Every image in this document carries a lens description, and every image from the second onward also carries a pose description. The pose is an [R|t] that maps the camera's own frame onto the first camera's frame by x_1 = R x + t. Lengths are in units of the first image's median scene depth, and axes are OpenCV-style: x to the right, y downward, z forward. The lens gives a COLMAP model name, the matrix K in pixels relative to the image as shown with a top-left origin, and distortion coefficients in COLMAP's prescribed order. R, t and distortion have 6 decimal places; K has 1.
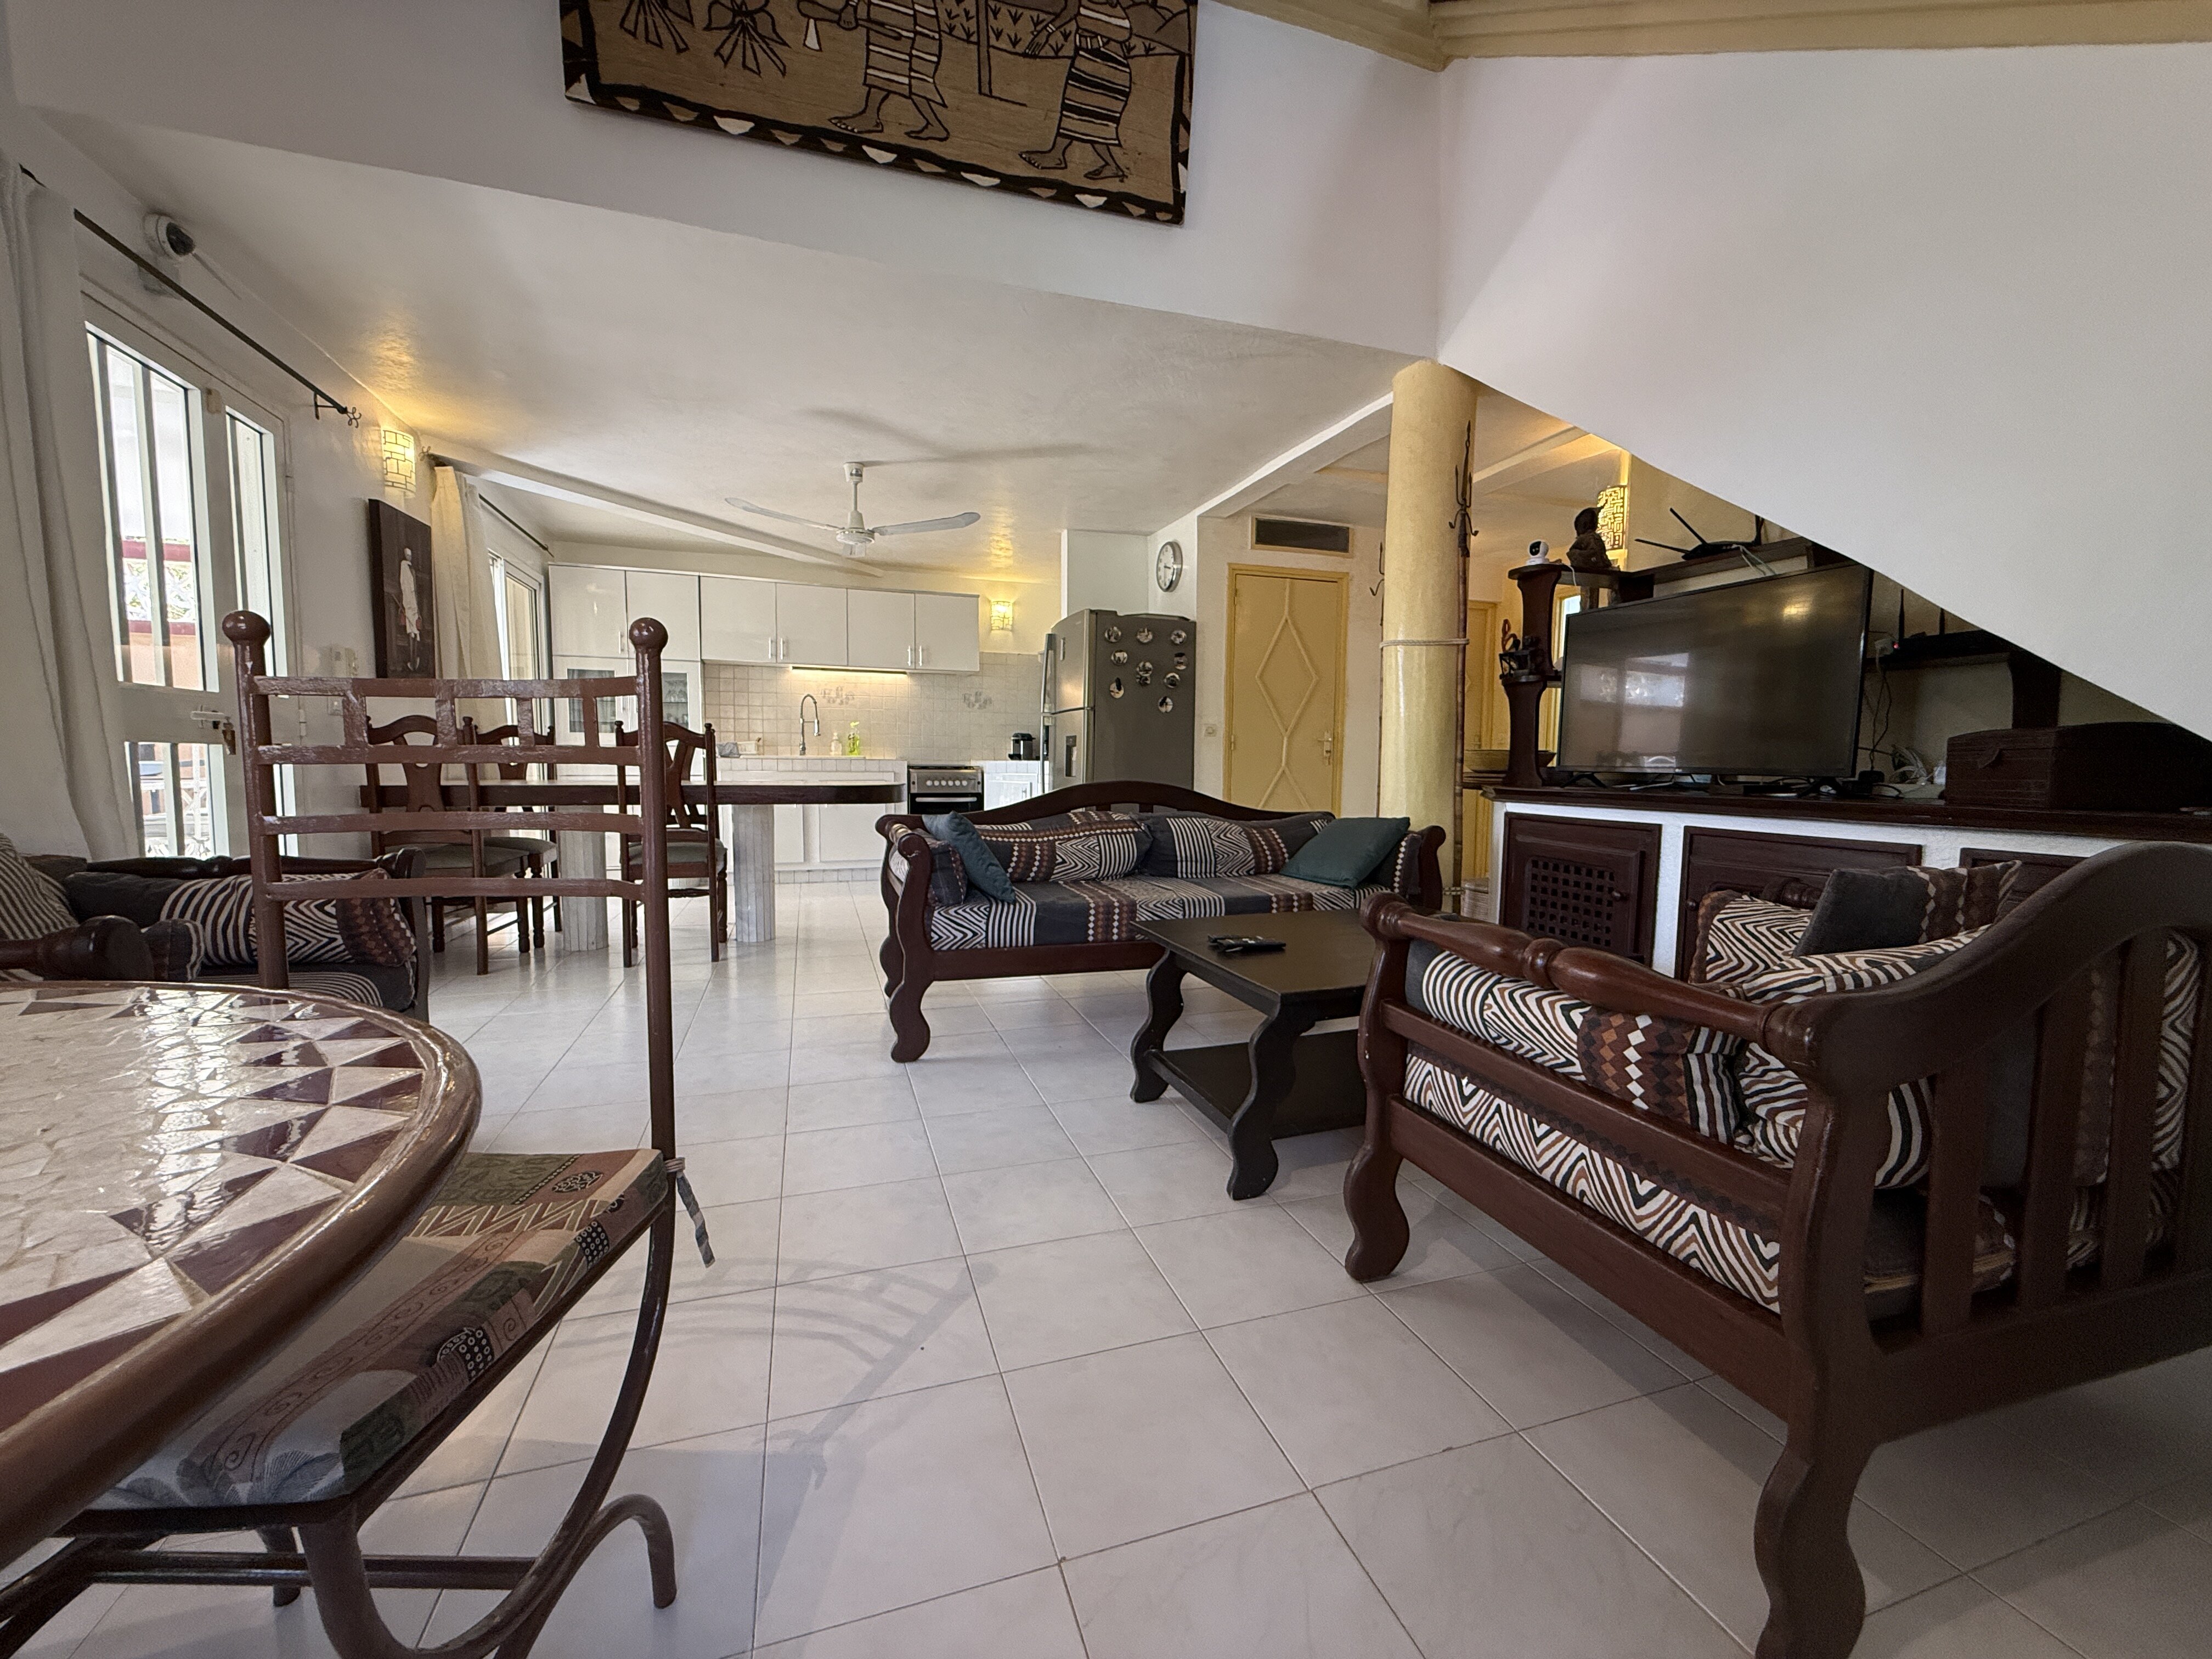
lens RADIAL K [[886.5, 0, 1101.2], [0, 886.5, 833.5], [0, 0, 1]] dist [0.000545, -0.000111]
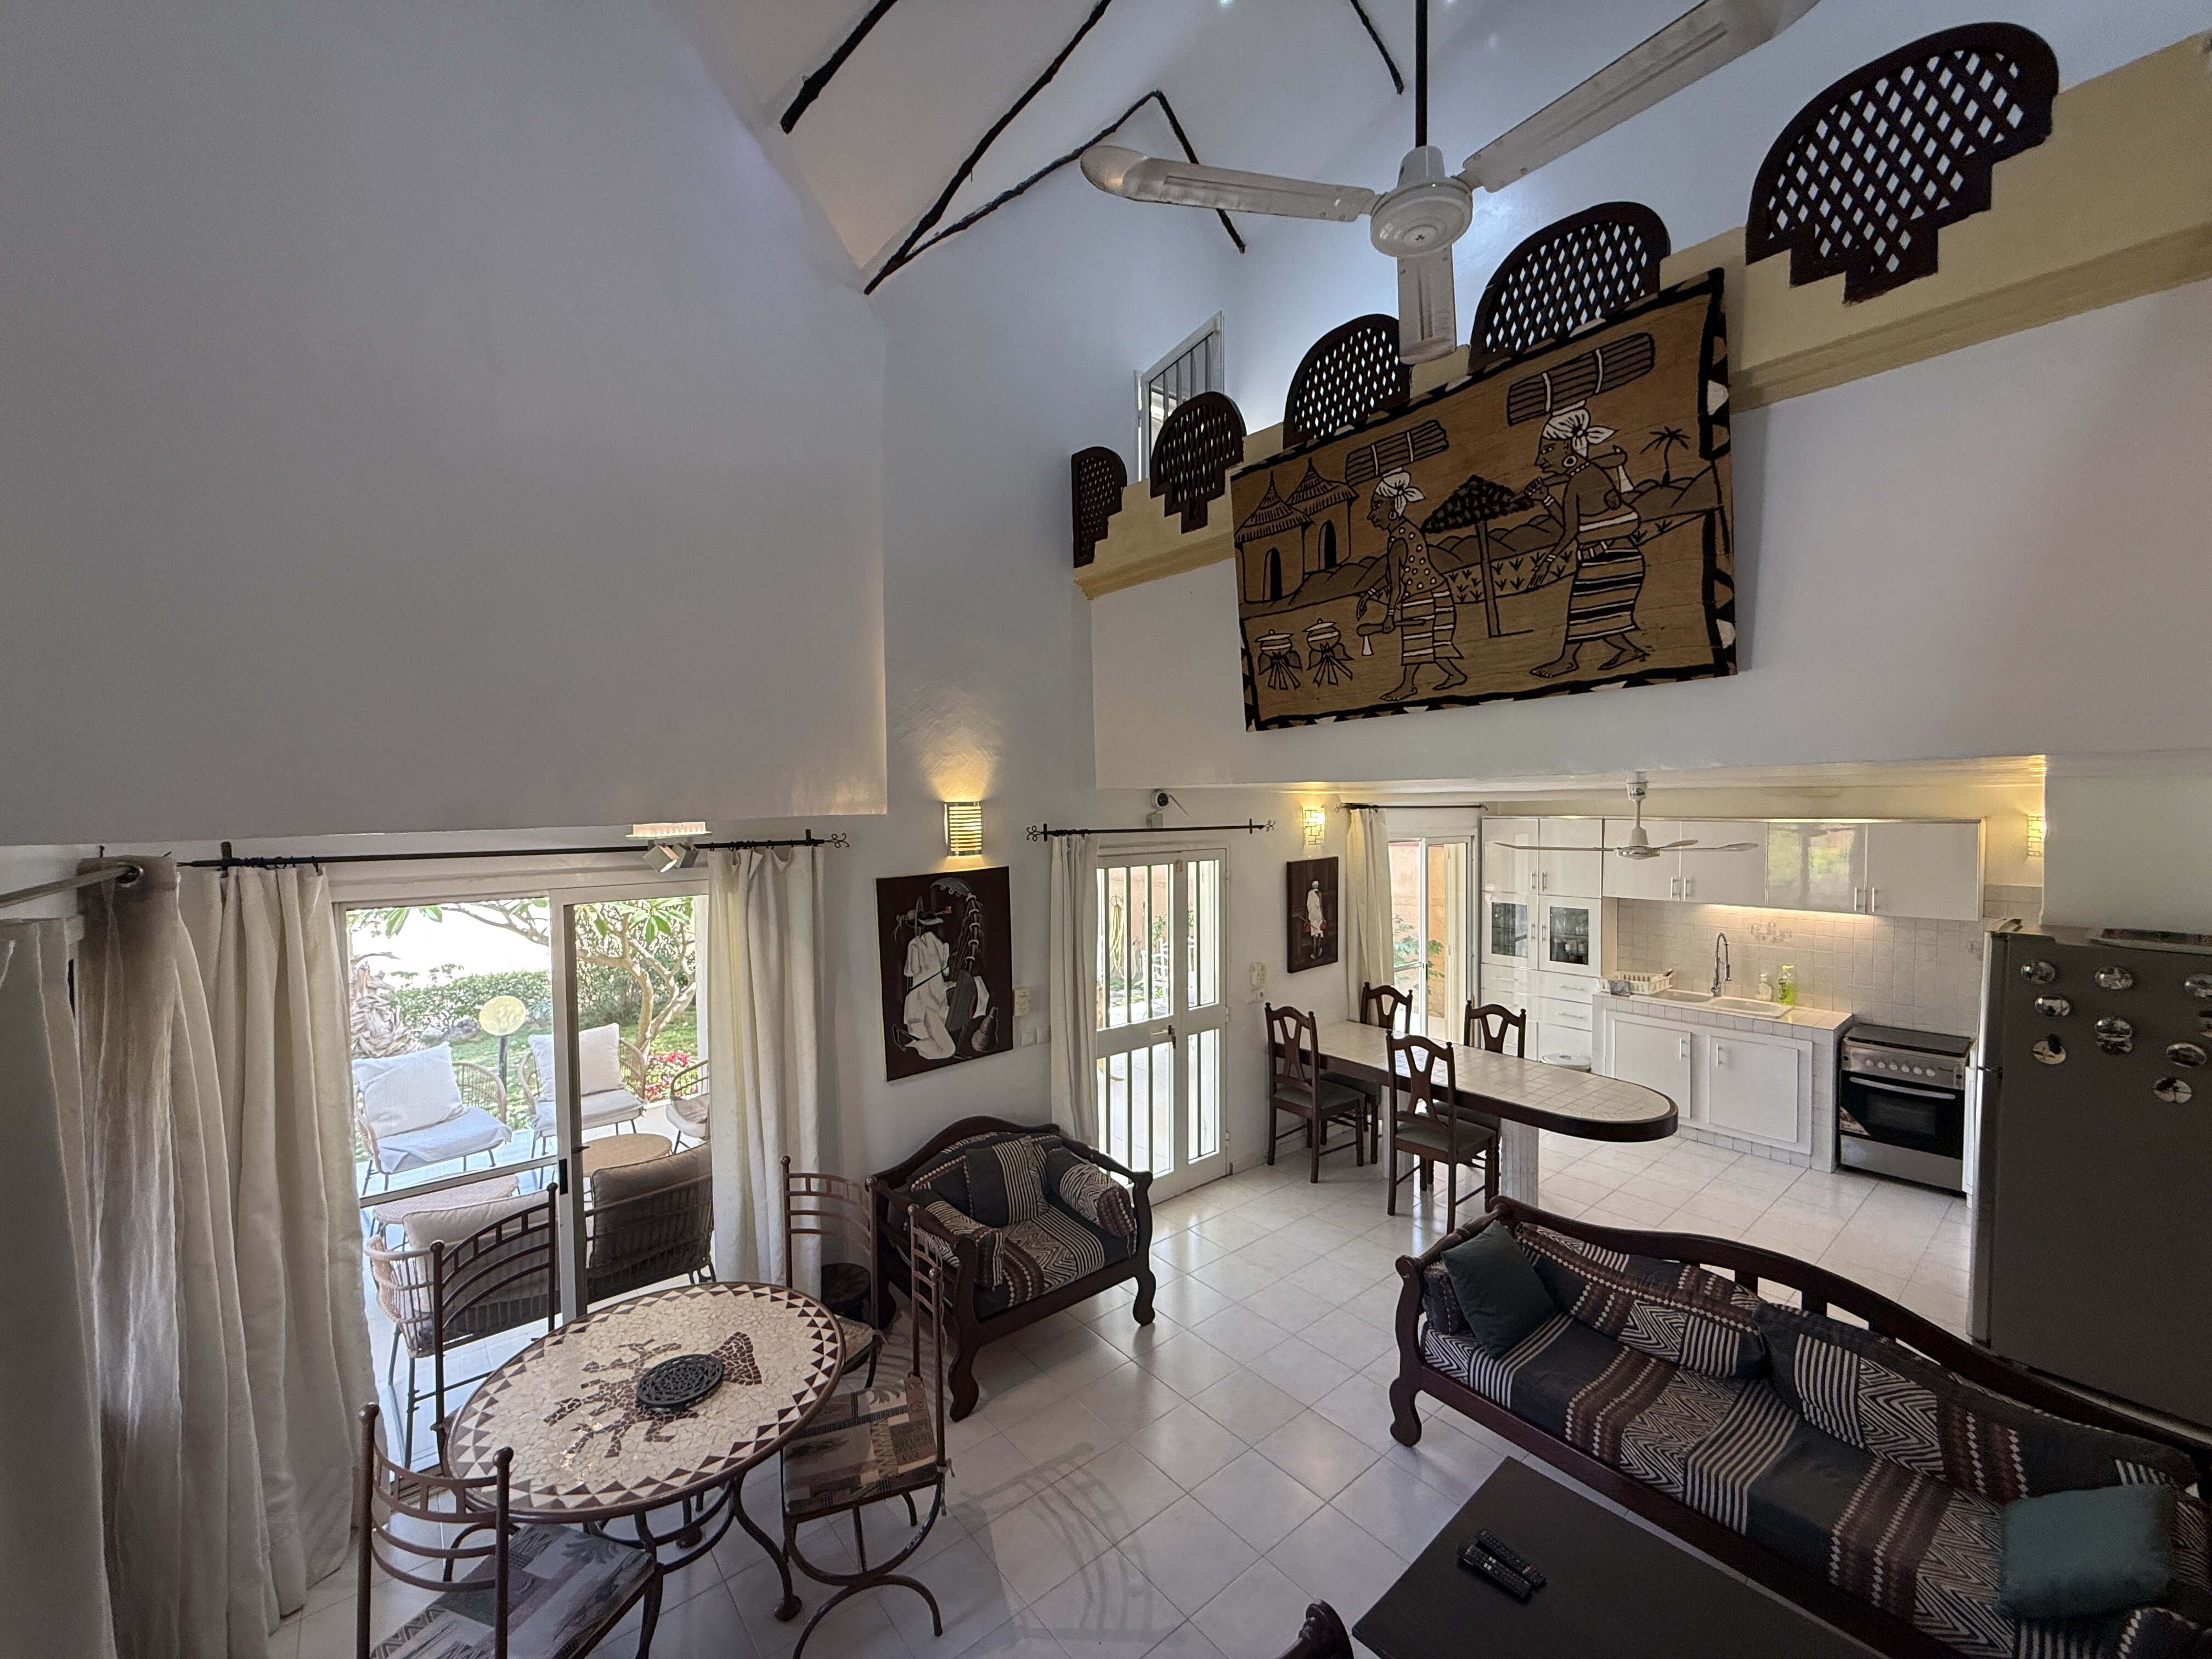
lens RADIAL K [[882.3, 0, 1099.5], [0, 882.3, 829.9], [0, 0, 1]] dist [-0.000548, -0.000247]
pose [[0.359943, 0.014511, -0.932862, 0.522469], [-0.065478, 0.997806, -0.009744, -0.379000], [0.930674, 0.064589, 0.360103, 0.095763]]
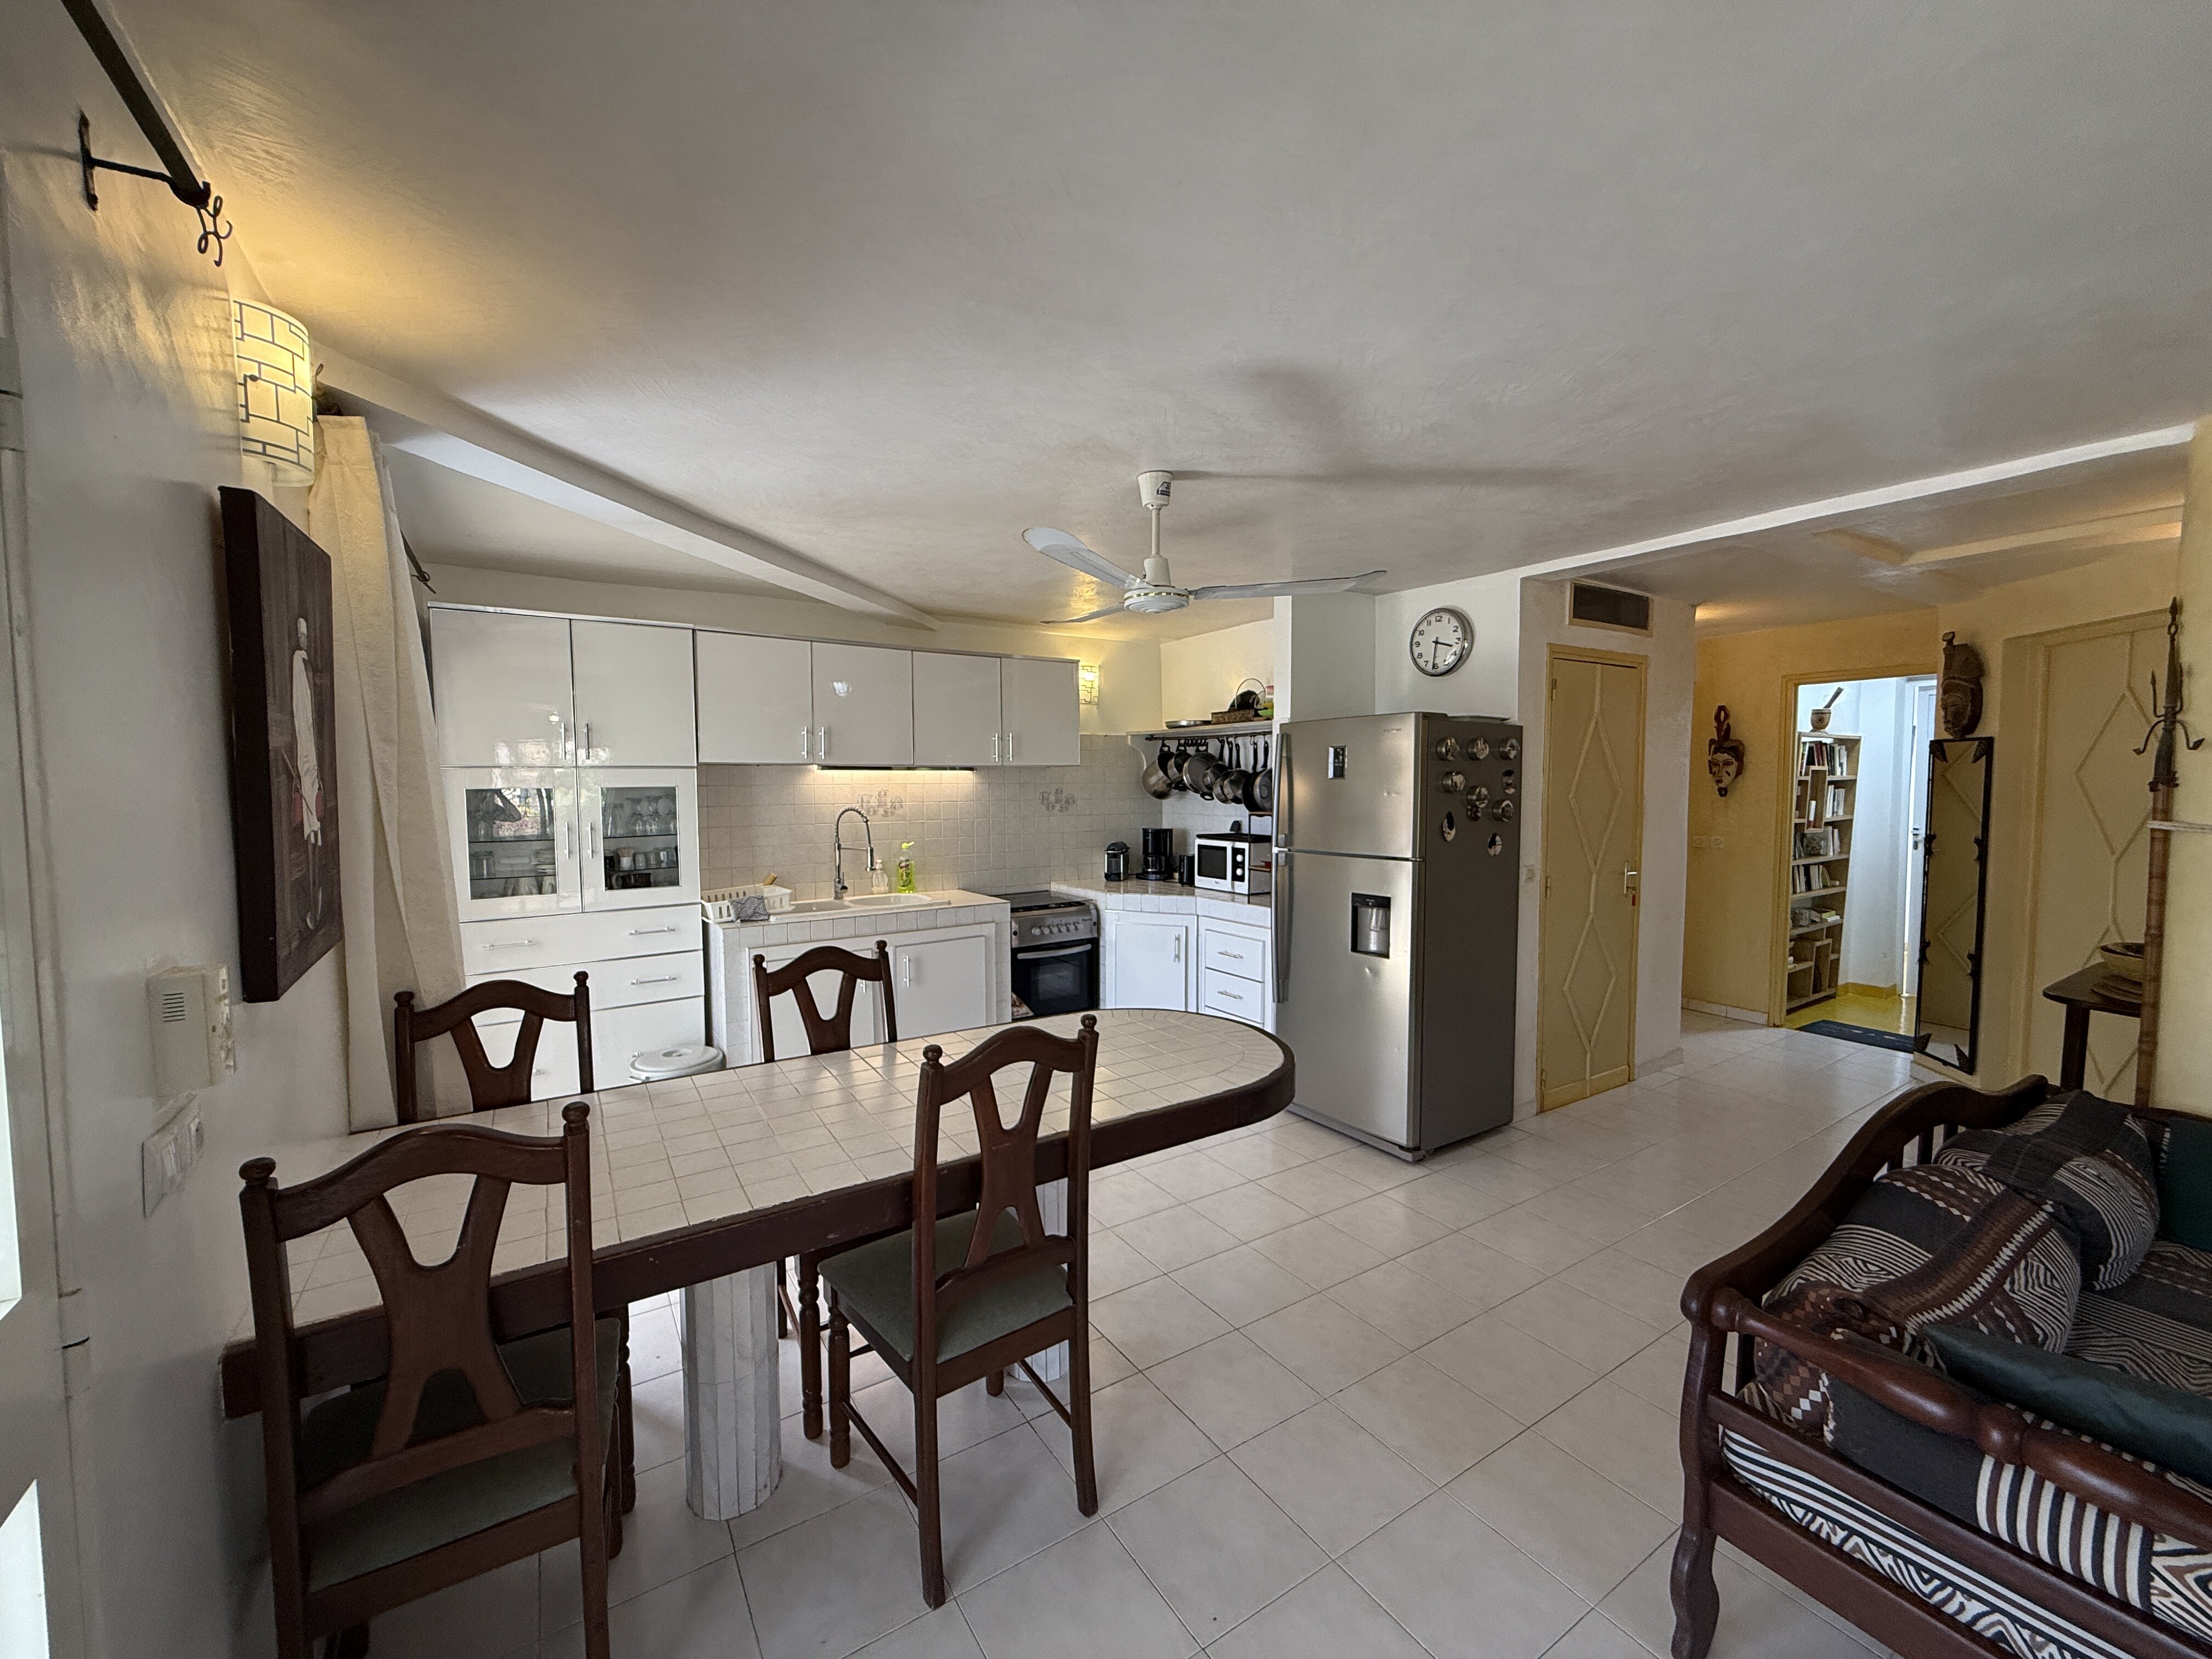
lens RADIAL K [[886.5, 0, 1101.2], [0, 886.5, 833.5], [0, 0, 1]] dist [0.000545, -0.000111]
pose [[0.968438, -0.029532, 0.247500, -0.557494], [0.034516, 0.999279, -0.015824, -0.215092], [-0.246855, 0.023868, 0.968759, 0.558385]]
